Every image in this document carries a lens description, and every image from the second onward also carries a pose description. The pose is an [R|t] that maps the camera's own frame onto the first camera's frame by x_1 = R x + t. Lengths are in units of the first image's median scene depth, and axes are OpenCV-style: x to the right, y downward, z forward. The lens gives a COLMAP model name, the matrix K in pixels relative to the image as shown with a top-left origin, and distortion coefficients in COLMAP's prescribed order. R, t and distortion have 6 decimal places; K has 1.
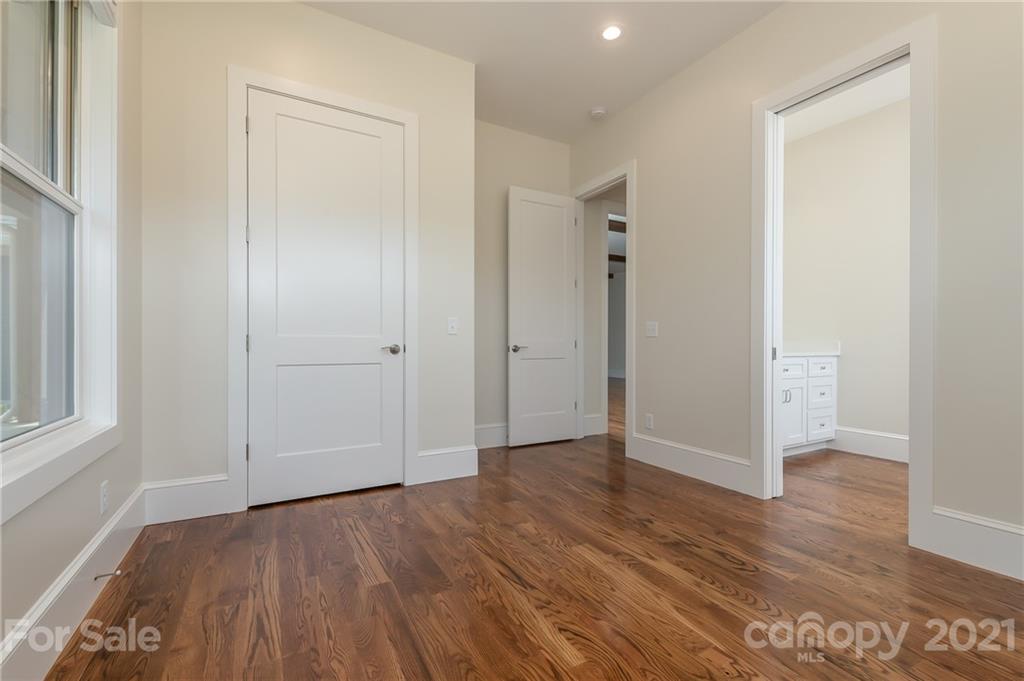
lens RADIAL K [[442.3, 0, 512.0], [0, 442.3, 340.5], [0, 0, 1]] dist [-0.000271, -0.000169]
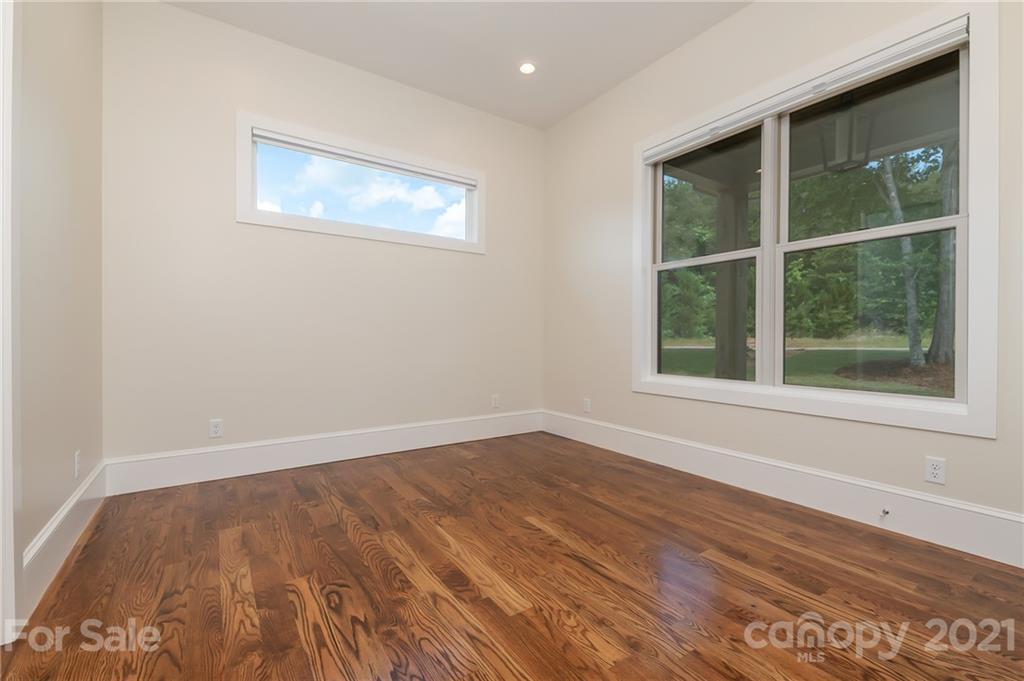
lens RADIAL K [[442.3, 0, 512.0], [0, 442.3, 340.5], [0, 0, 1]] dist [-0.000271, -0.000169]
pose [[-0.996024, -0.004313, -0.088975, 0.262657], [-0.004400, 0.999990, 0.000775, 0.021354], [0.088971, 0.001163, -0.996034, 1.929498]]
